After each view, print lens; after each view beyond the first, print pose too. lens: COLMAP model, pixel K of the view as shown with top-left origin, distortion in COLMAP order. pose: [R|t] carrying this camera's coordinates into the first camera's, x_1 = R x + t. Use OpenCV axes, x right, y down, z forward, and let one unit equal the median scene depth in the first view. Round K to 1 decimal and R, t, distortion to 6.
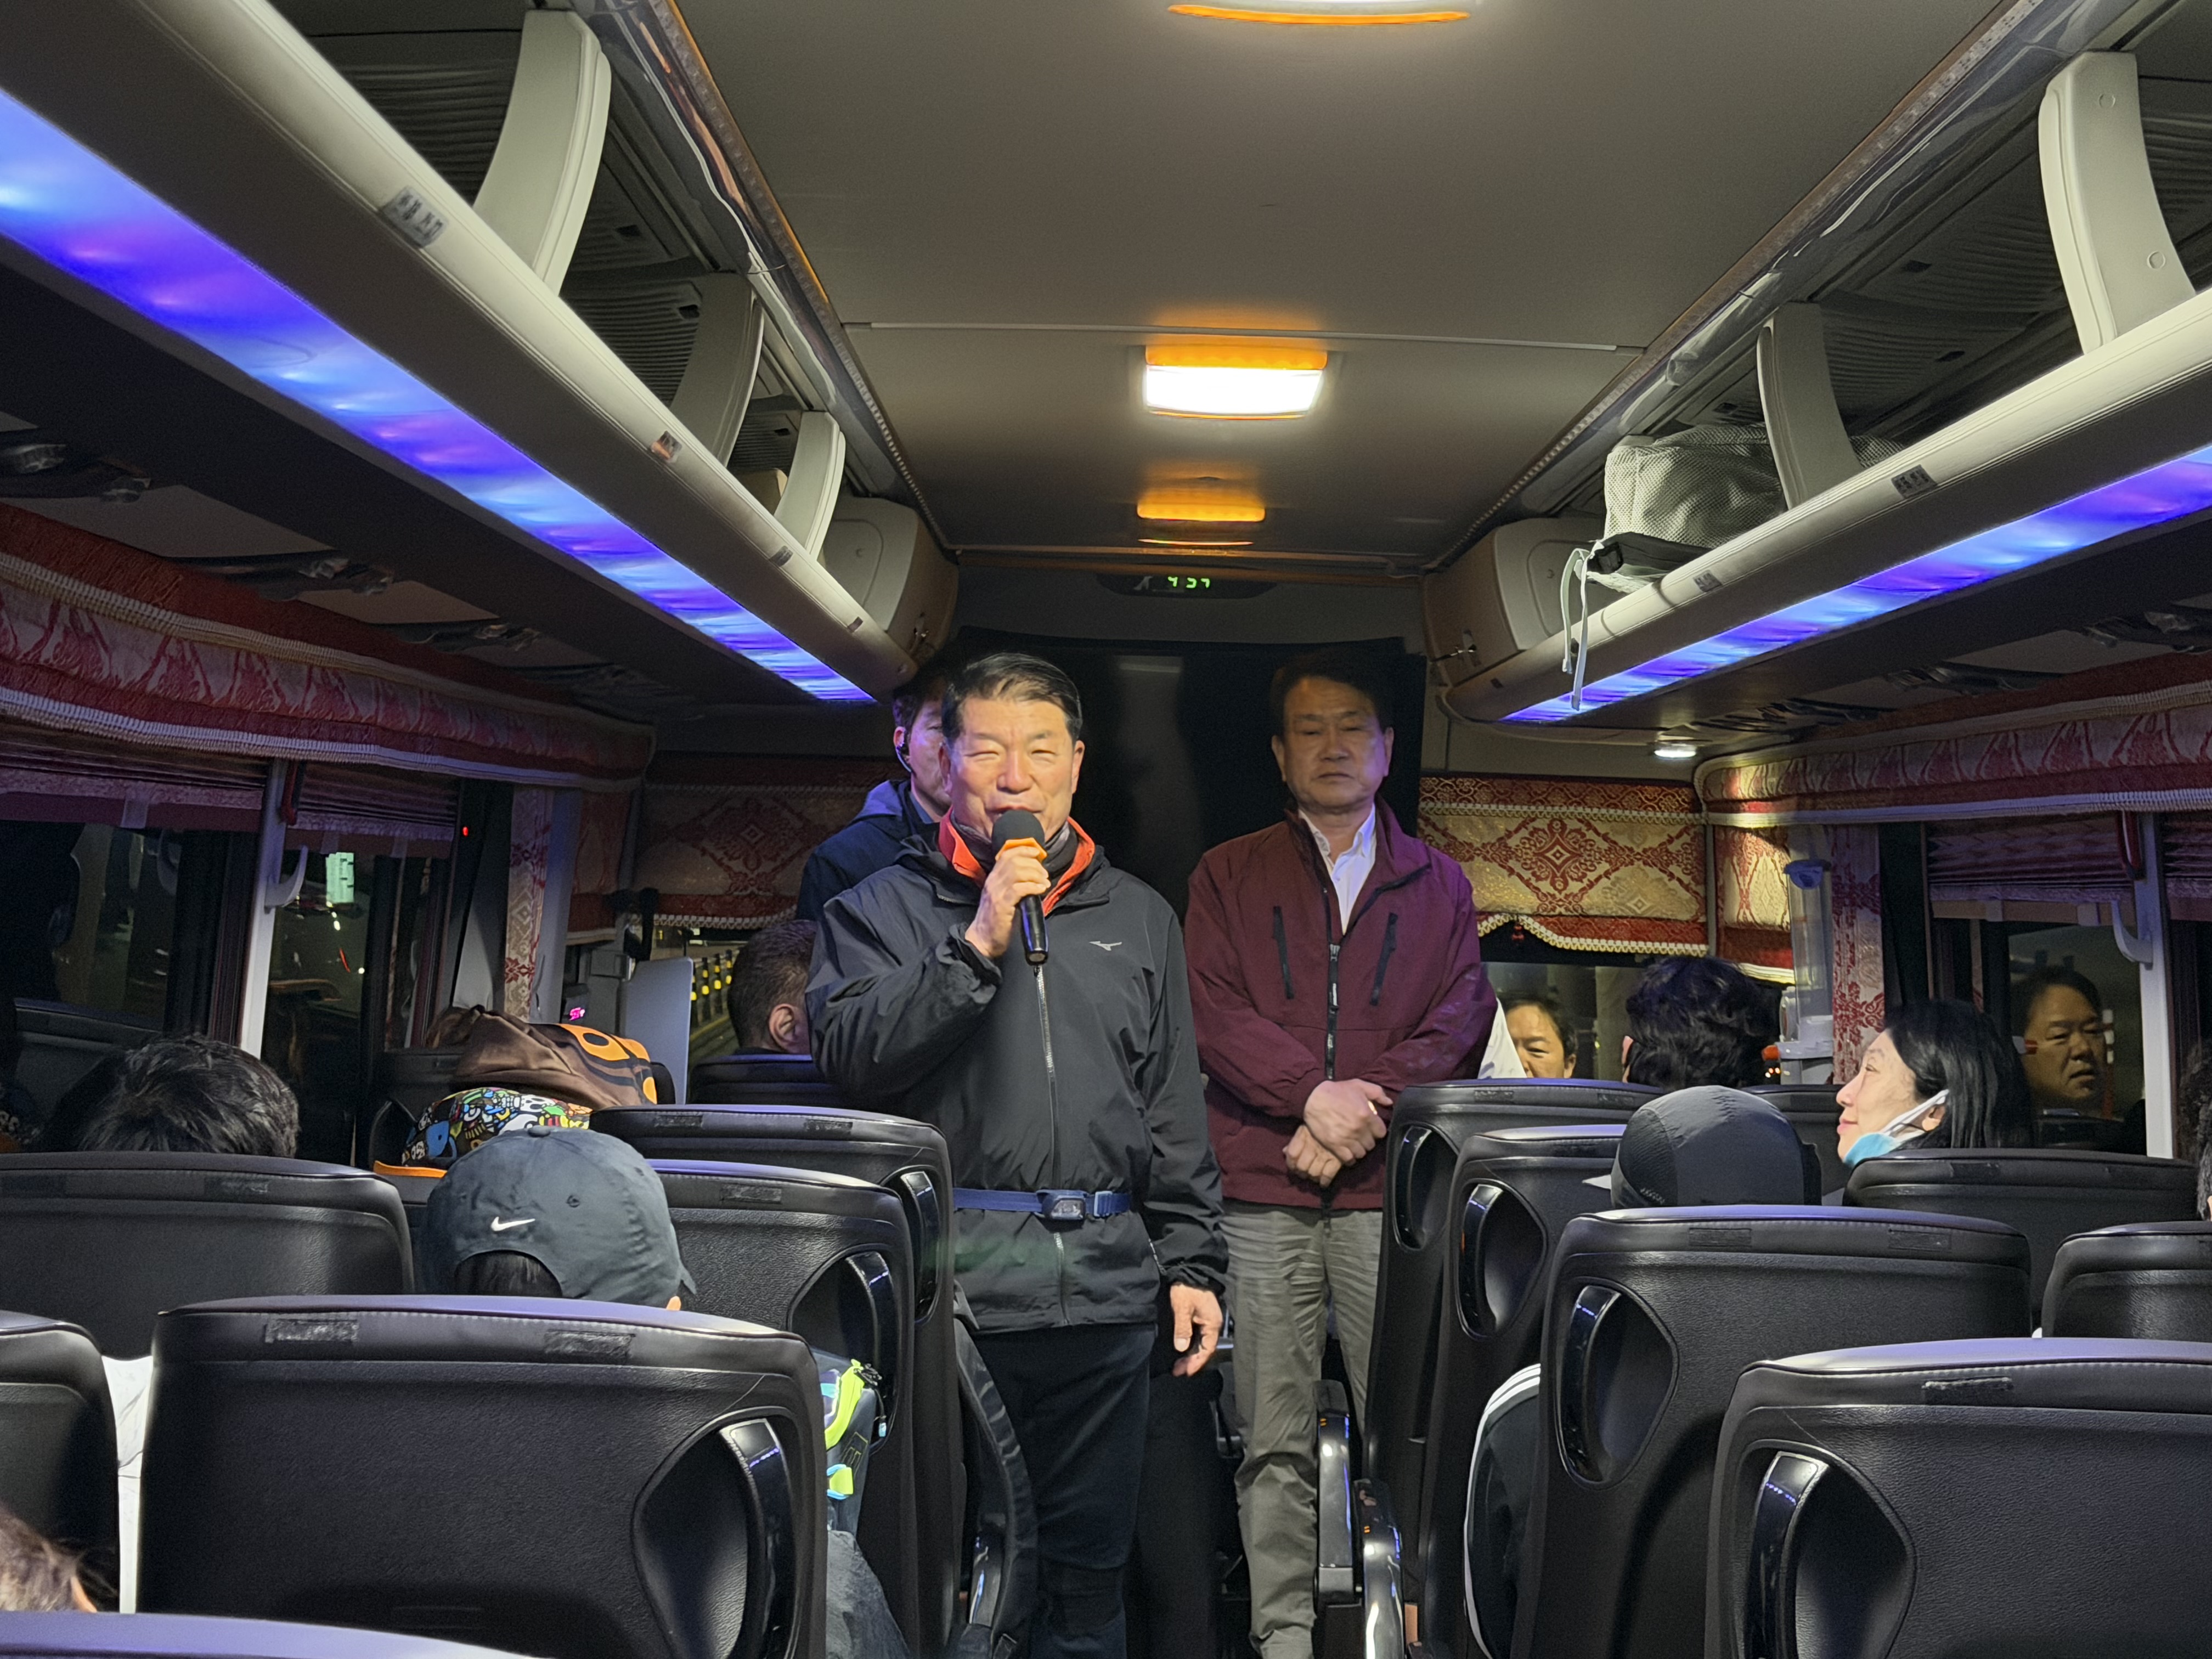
lens RADIAL K [[3541.8, 0, 1116.6], [0, 3541.8, 840.5], [0, 0, 1]] dist [0.135597, 0.000000]
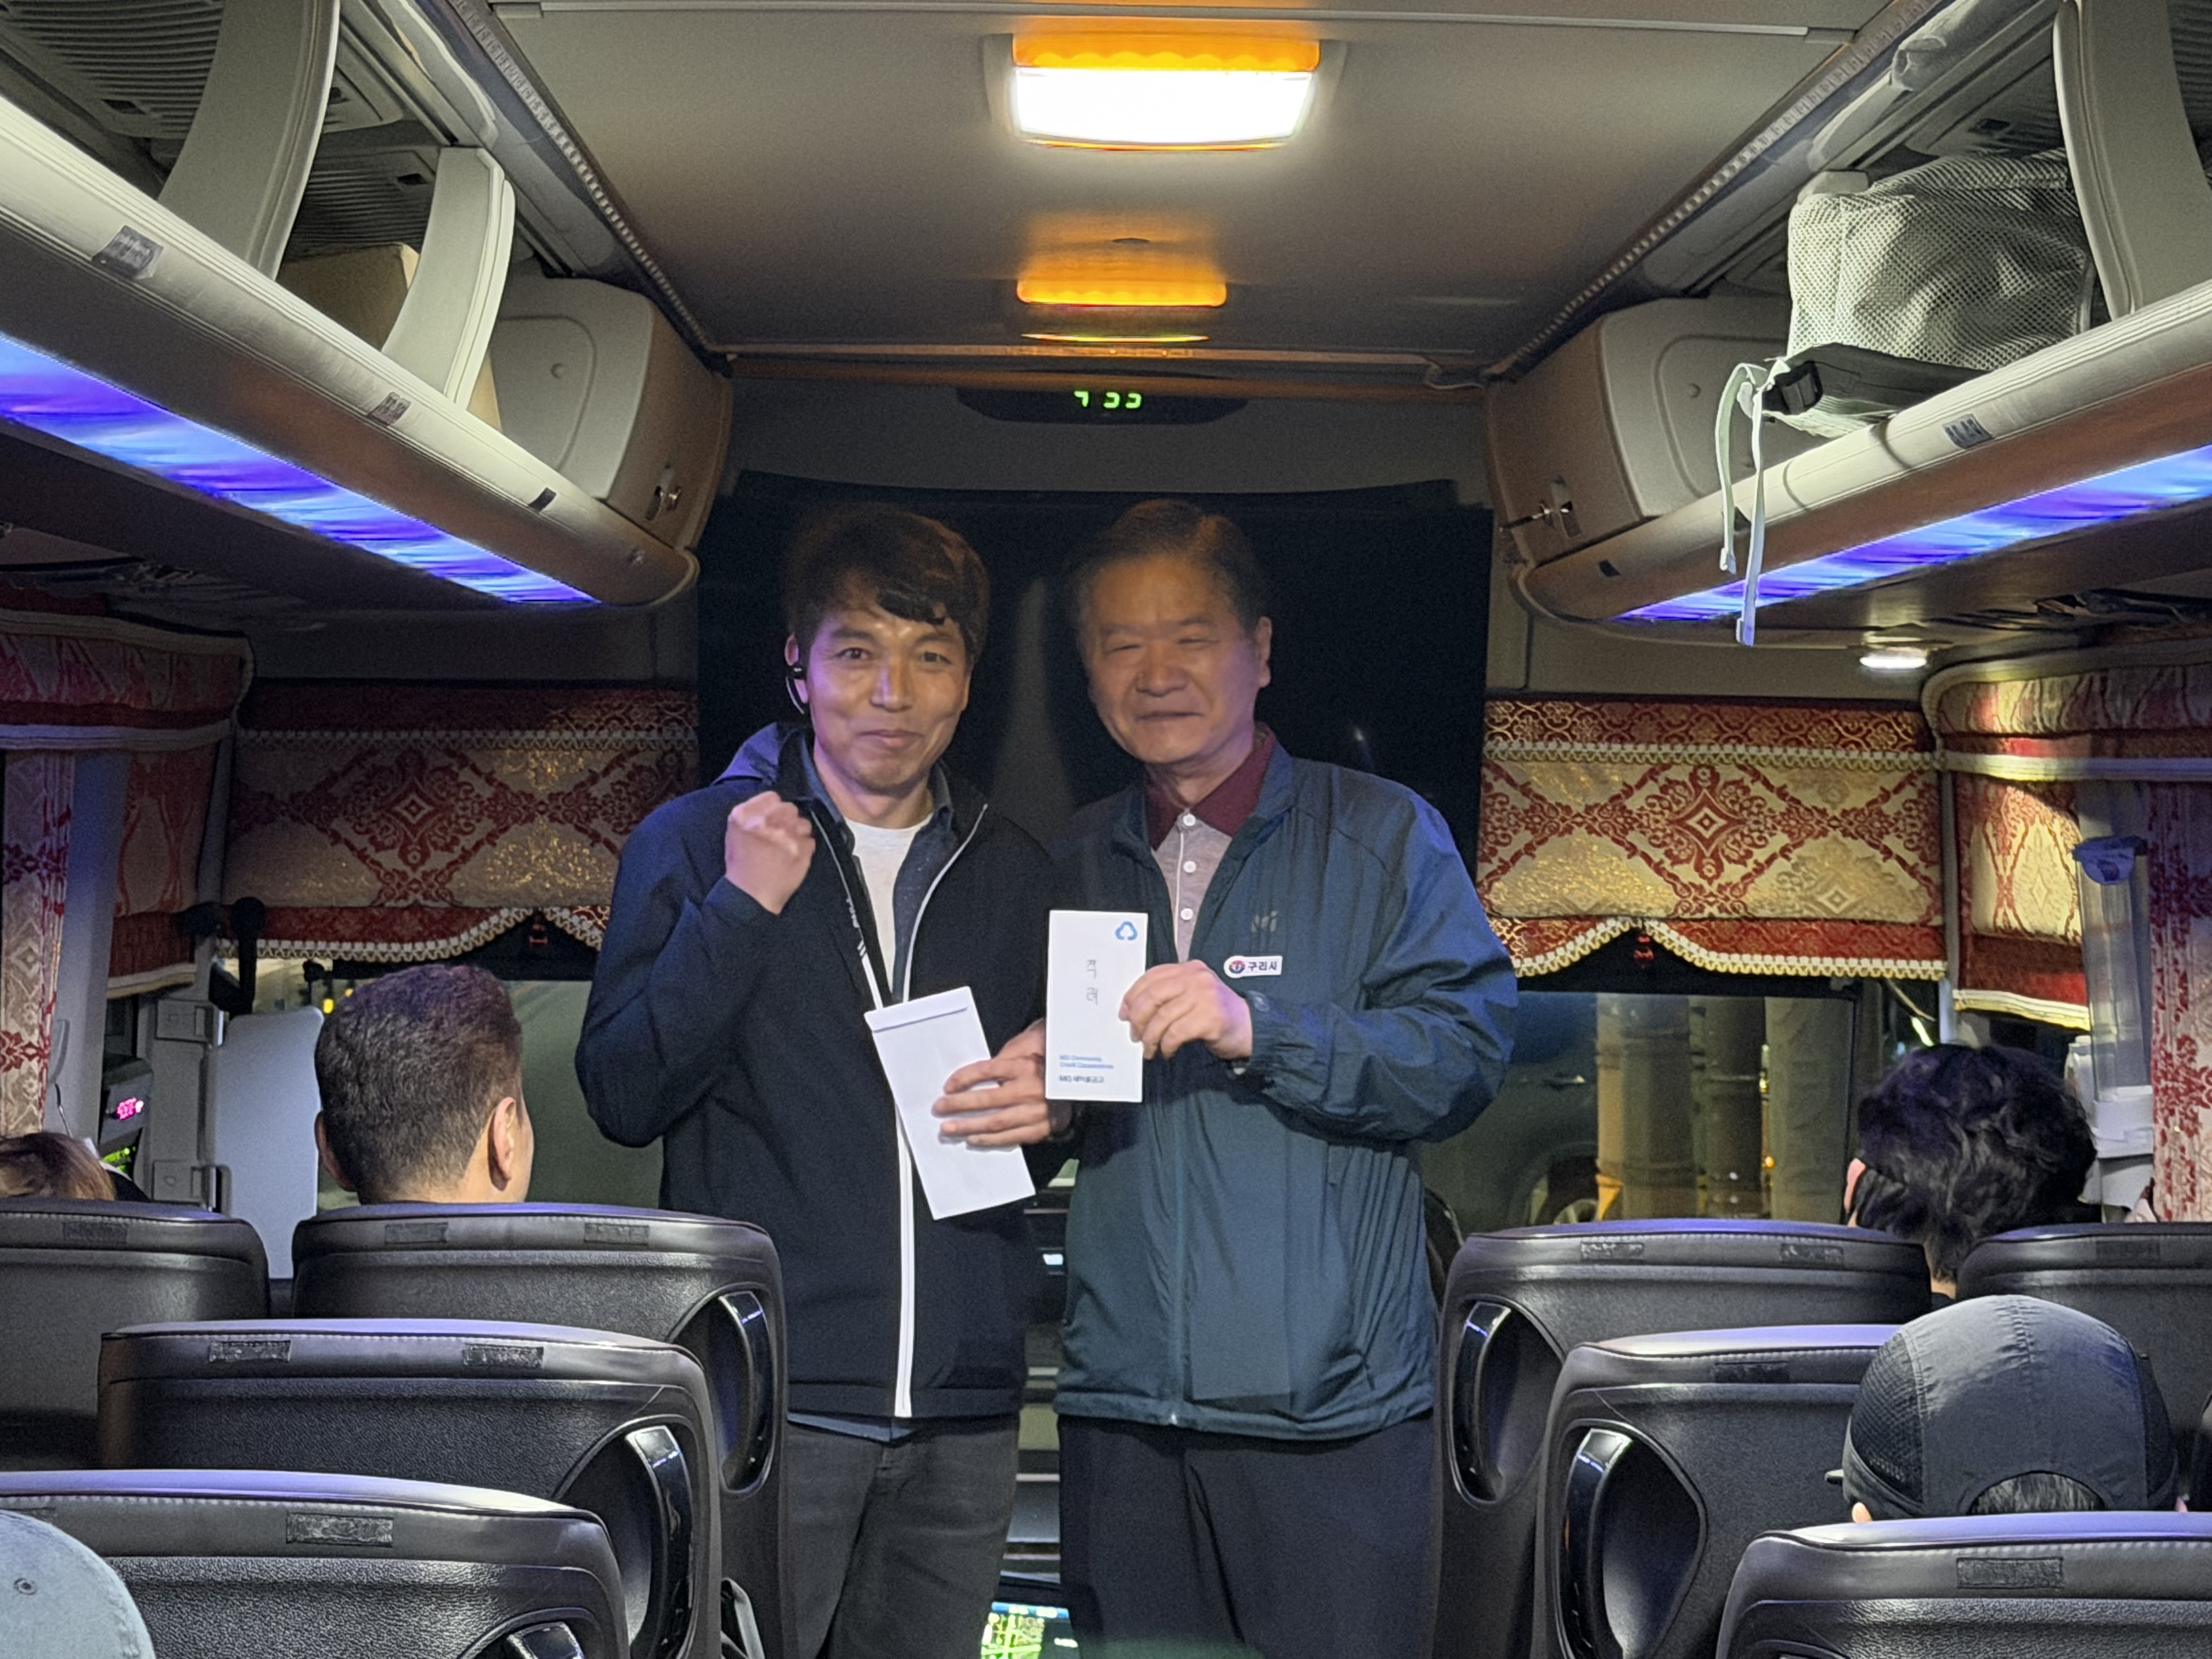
lens RADIAL K [[5326.5, 0, 1149.3], [0, 5326.5, 912.4], [0, 0, 1]] dist [0.147766, 0.000000]
pose [[0.999632, -0.015898, 0.021971, 0.008446], [0.015139, 0.999297, 0.034302, -0.022063], [-0.022500, -0.033956, 0.999170, 0.098741]]
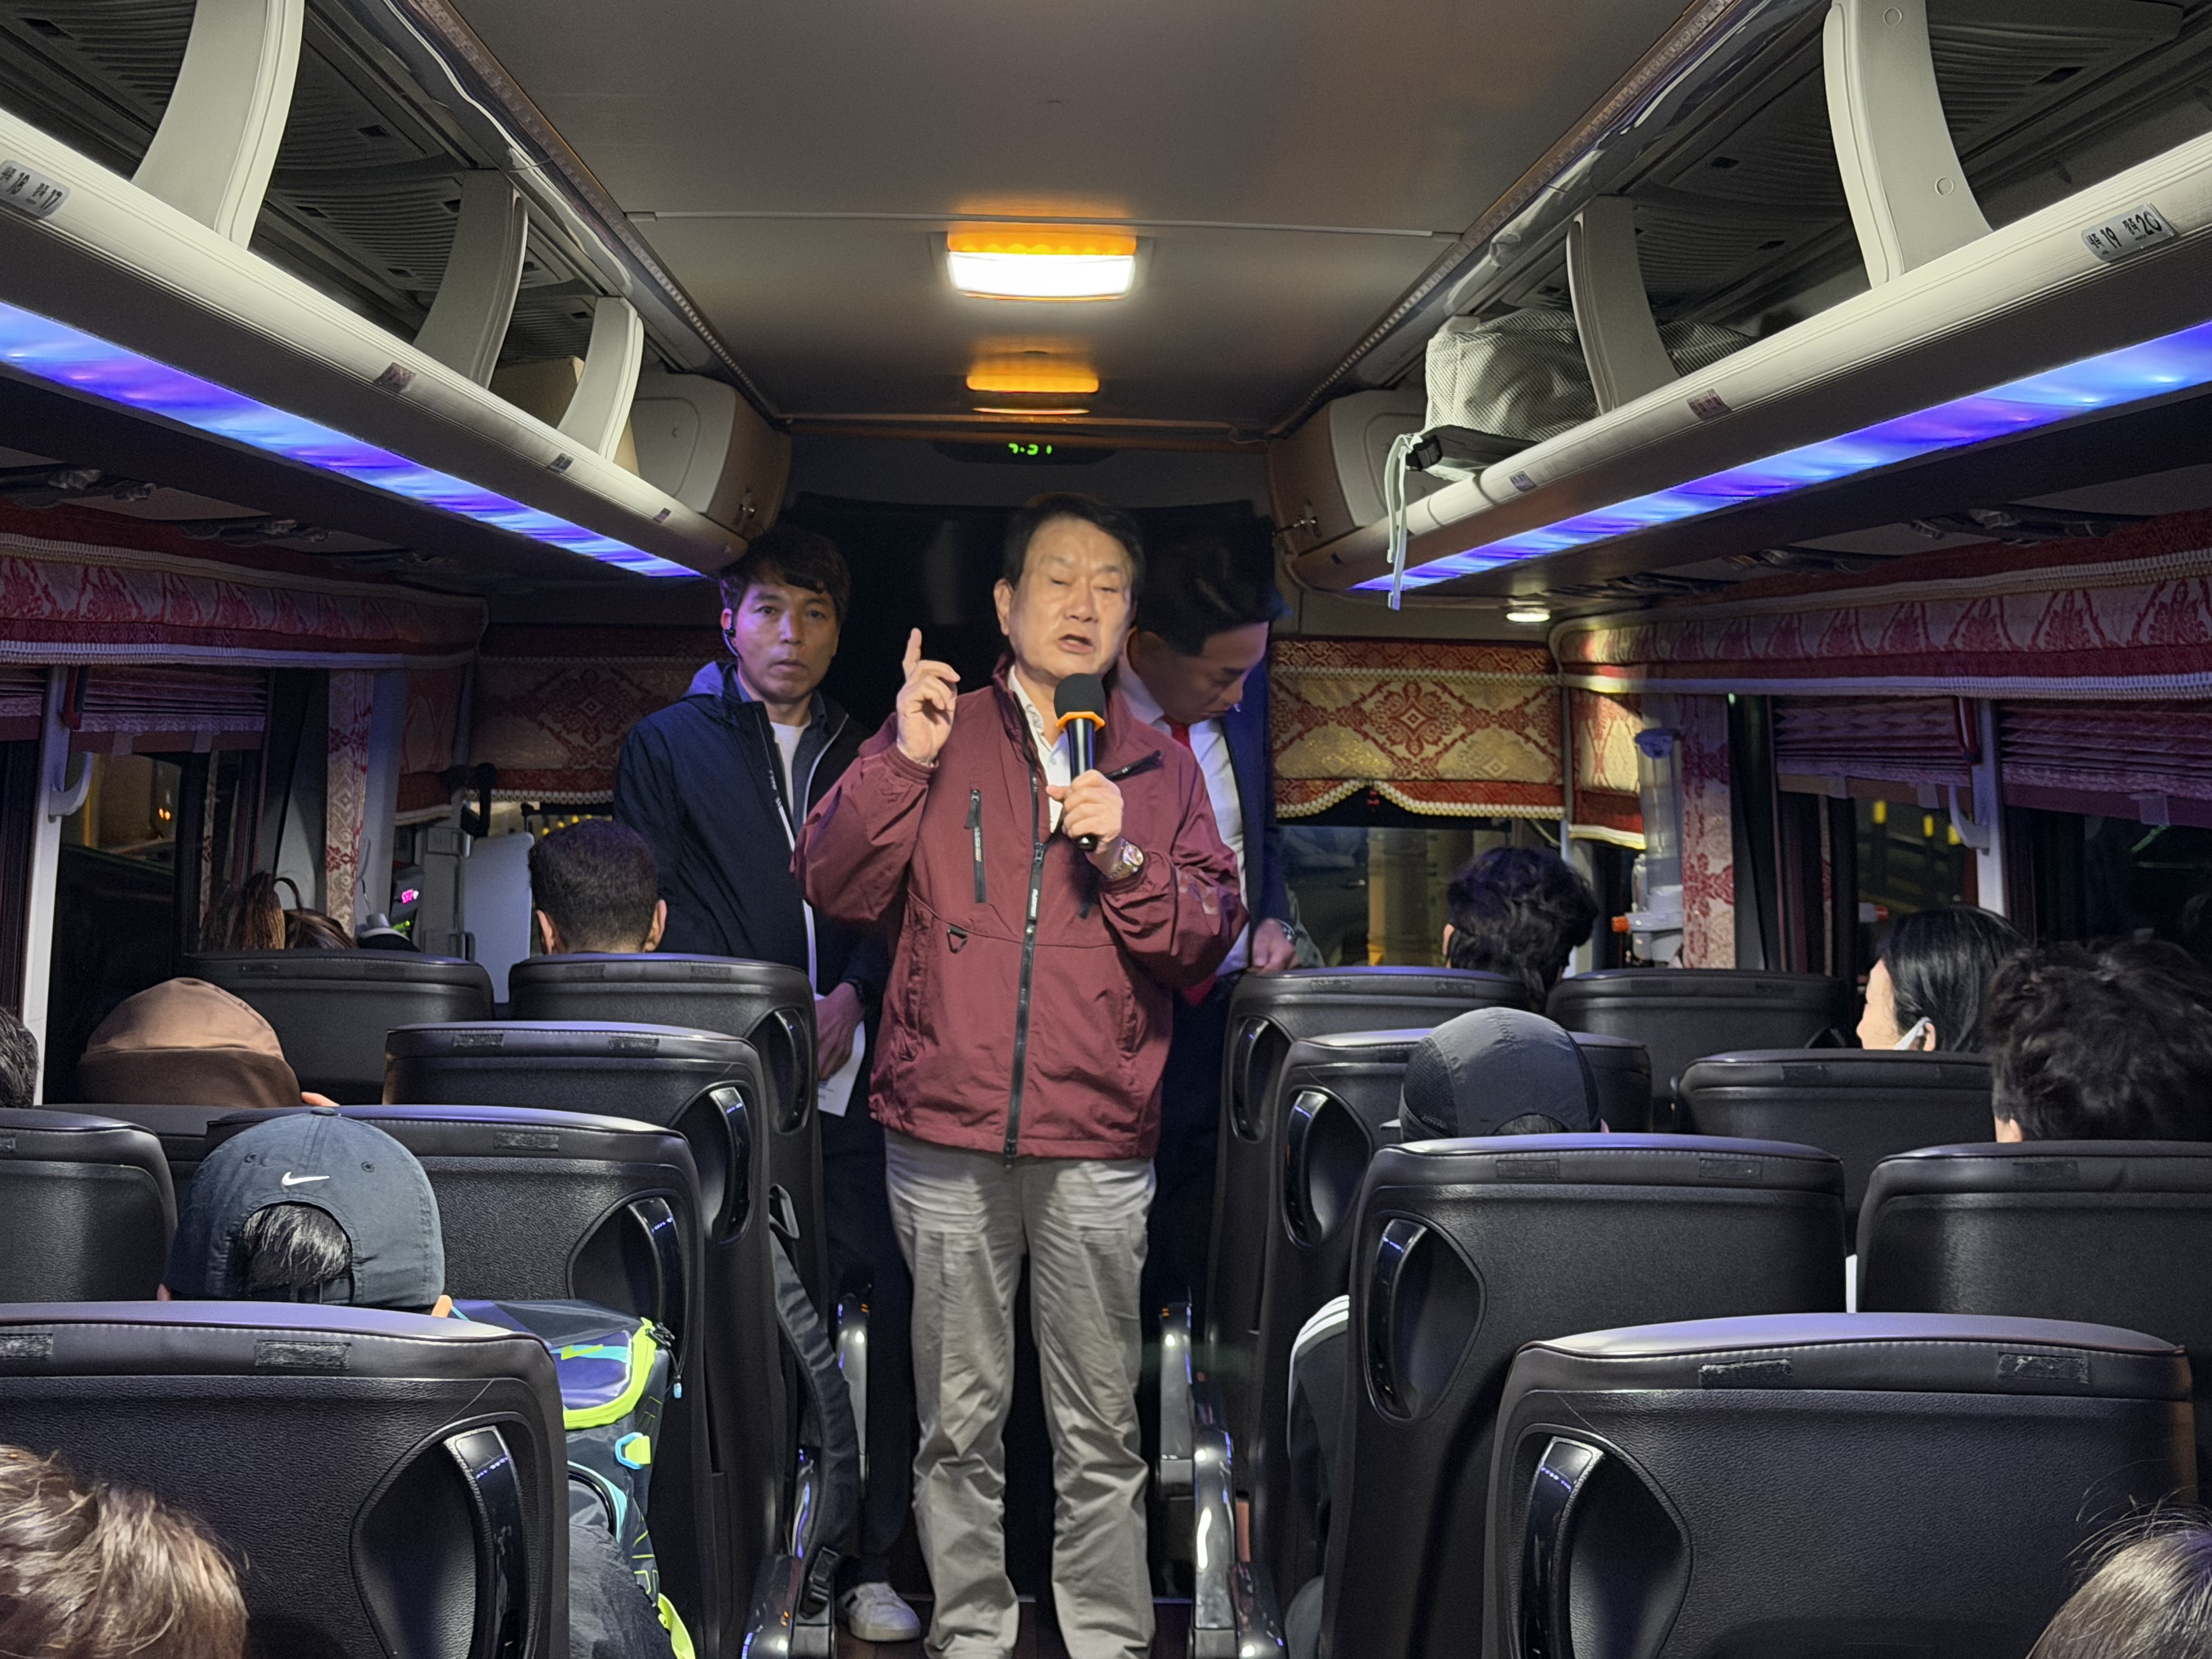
lens RADIAL K [[3541.8, 0, 1115.4], [0, 3541.8, 838.4], [0, 0, 1]] dist [0.135597, 0.000000]
pose [[0.999567, -0.012716, 0.026519, 0.024343], [0.011332, 0.998598, 0.051707, -0.023186], [-0.027139, -0.051384, 0.998310, 0.028392]]
